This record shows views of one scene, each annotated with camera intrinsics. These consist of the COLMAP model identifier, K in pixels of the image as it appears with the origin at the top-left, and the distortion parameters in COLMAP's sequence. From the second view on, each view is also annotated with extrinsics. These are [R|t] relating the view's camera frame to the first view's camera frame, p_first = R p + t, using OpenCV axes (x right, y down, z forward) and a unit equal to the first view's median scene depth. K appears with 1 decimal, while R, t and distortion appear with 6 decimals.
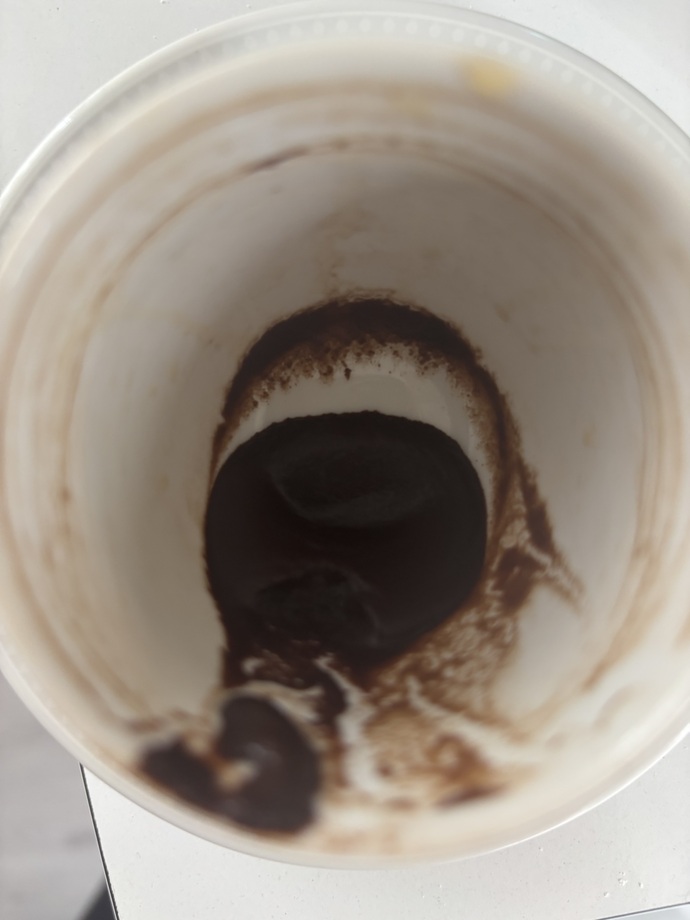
lens RADIAL K [[757.8, 0, 345.0], [0, 757.8, 460.0], [0, 0, 1]] dist [0.034426, -0.071945]
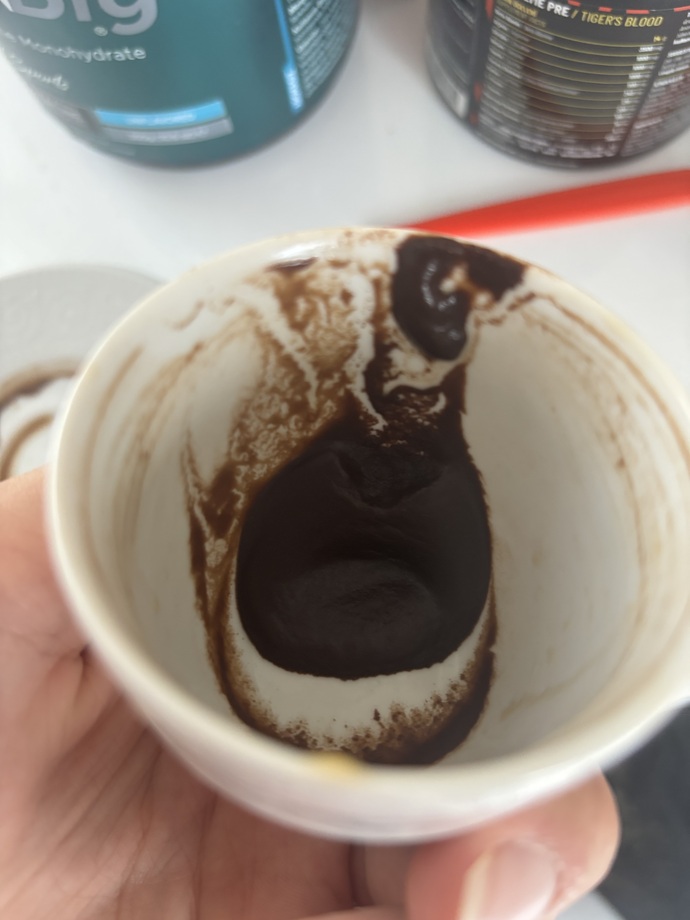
lens RADIAL K [[757.8, 0, 345.0], [0, 757.8, 460.0], [0, 0, 1]] dist [0.034426, -0.071945]
pose [[-0.993494, 0.051411, -0.101621, 0.134439], [-0.097548, -0.844645, 0.526364, -0.367289], [-0.058773, 0.532852, 0.844165, -0.013251]]
